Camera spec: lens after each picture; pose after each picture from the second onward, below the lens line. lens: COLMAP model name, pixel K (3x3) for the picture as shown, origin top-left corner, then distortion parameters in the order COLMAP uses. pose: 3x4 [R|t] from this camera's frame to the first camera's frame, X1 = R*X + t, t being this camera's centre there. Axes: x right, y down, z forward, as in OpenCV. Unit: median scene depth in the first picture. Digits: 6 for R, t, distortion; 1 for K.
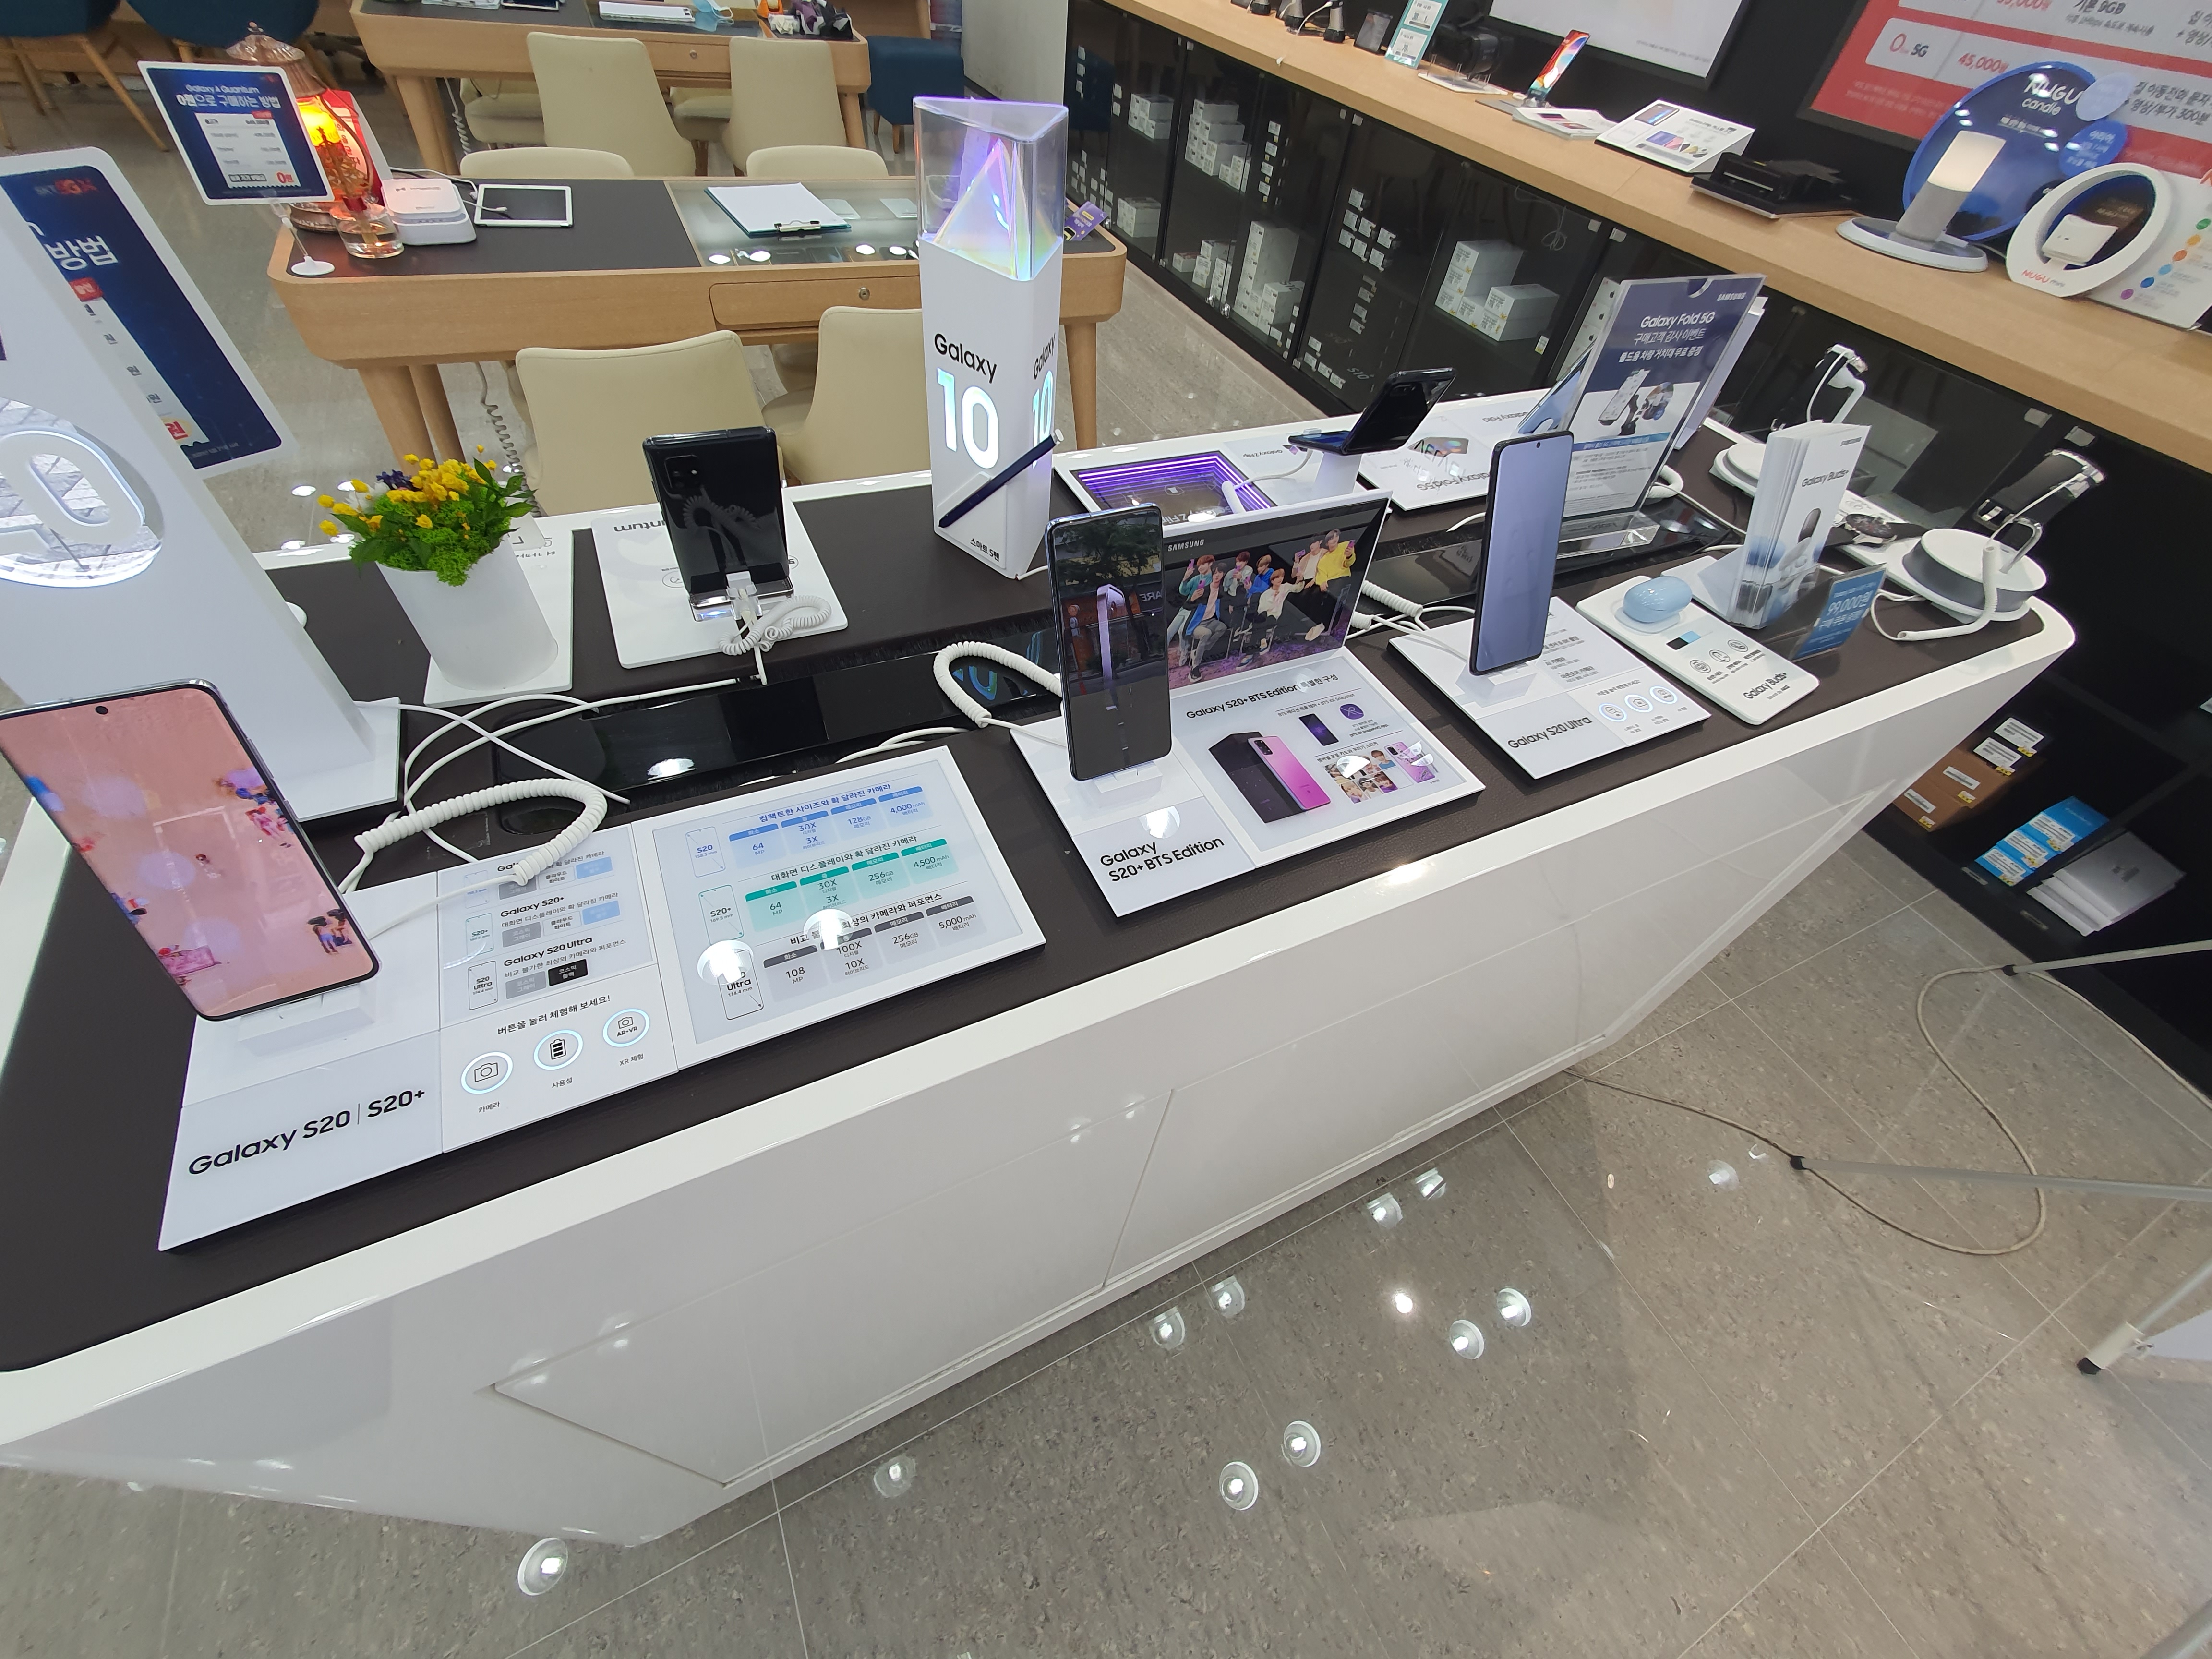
lens RADIAL K [[878.2, 0, 1113.4], [0, 878.2, 830.7], [0, 0, 1]] dist [0.000222, 0.000216]
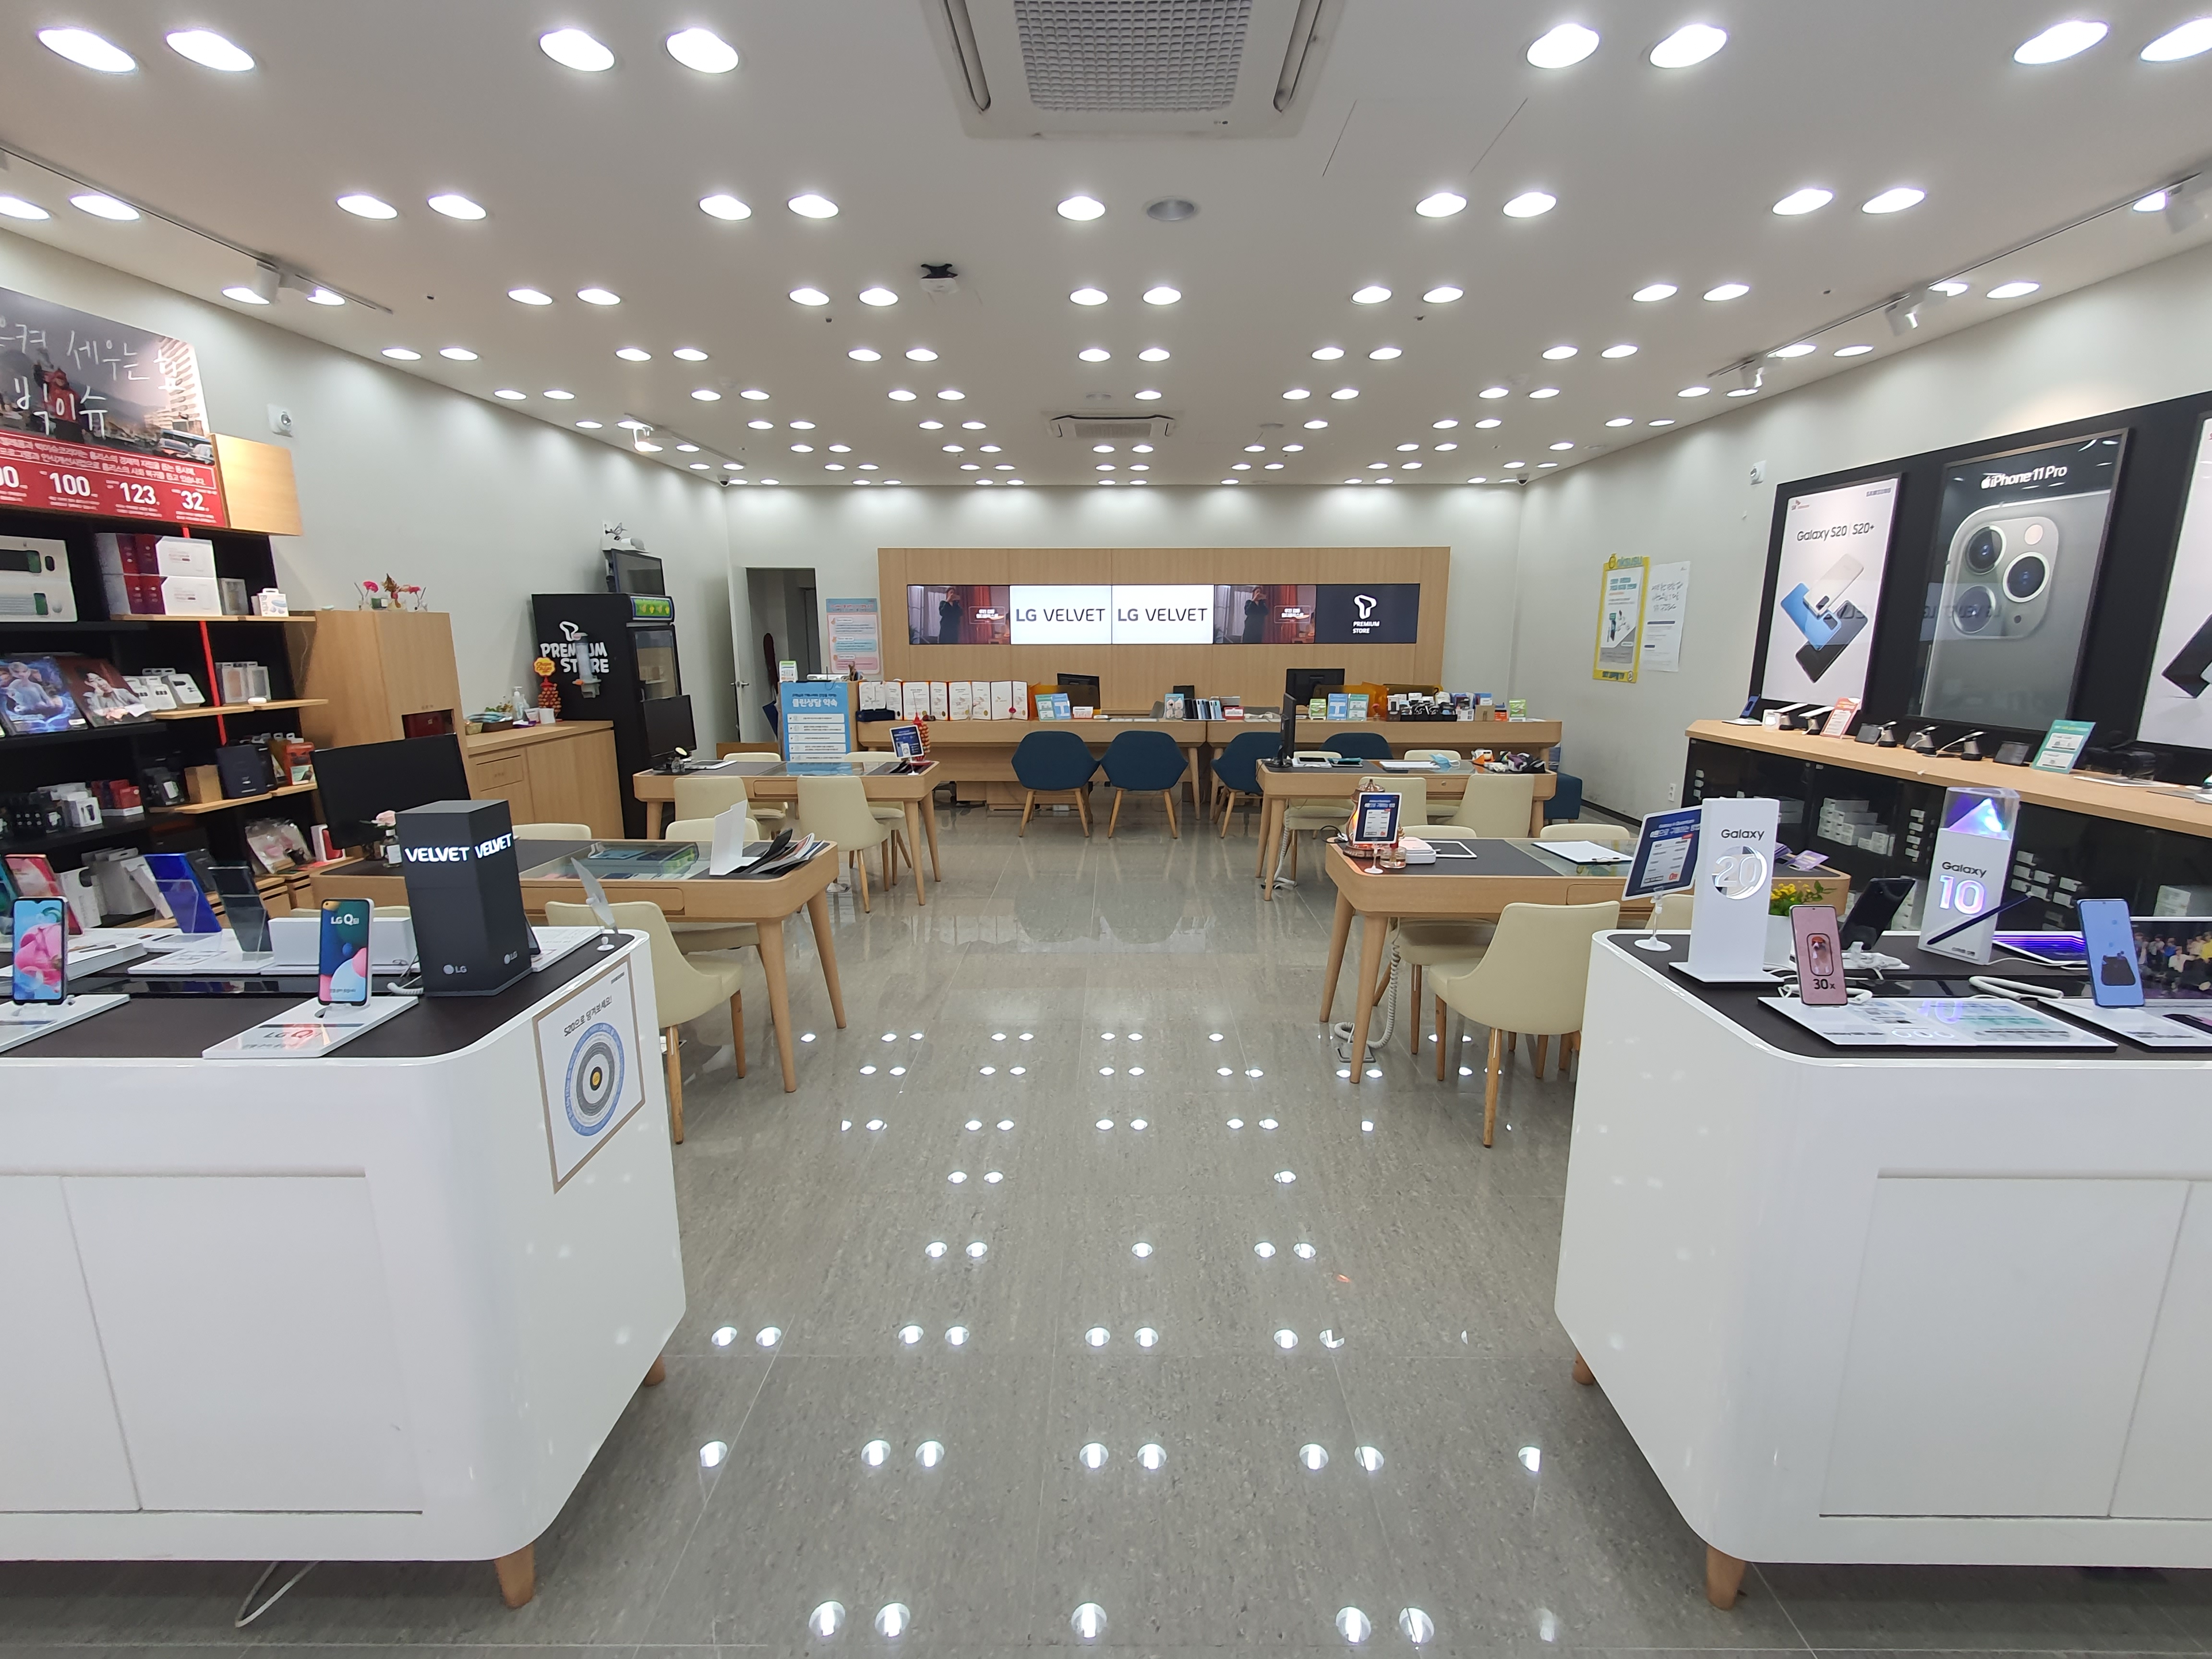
lens RADIAL K [[946.5, 0, 1104.2], [0, 946.5, 828.5], [0, 0, 1]] dist [-0.002349, -0.000320]
pose [[0.880597, -0.009553, -0.473769, -0.218247], [-0.288621, 0.782137, -0.552231, 0.319552], [0.375828, 0.623033, 0.685991, -0.375130]]
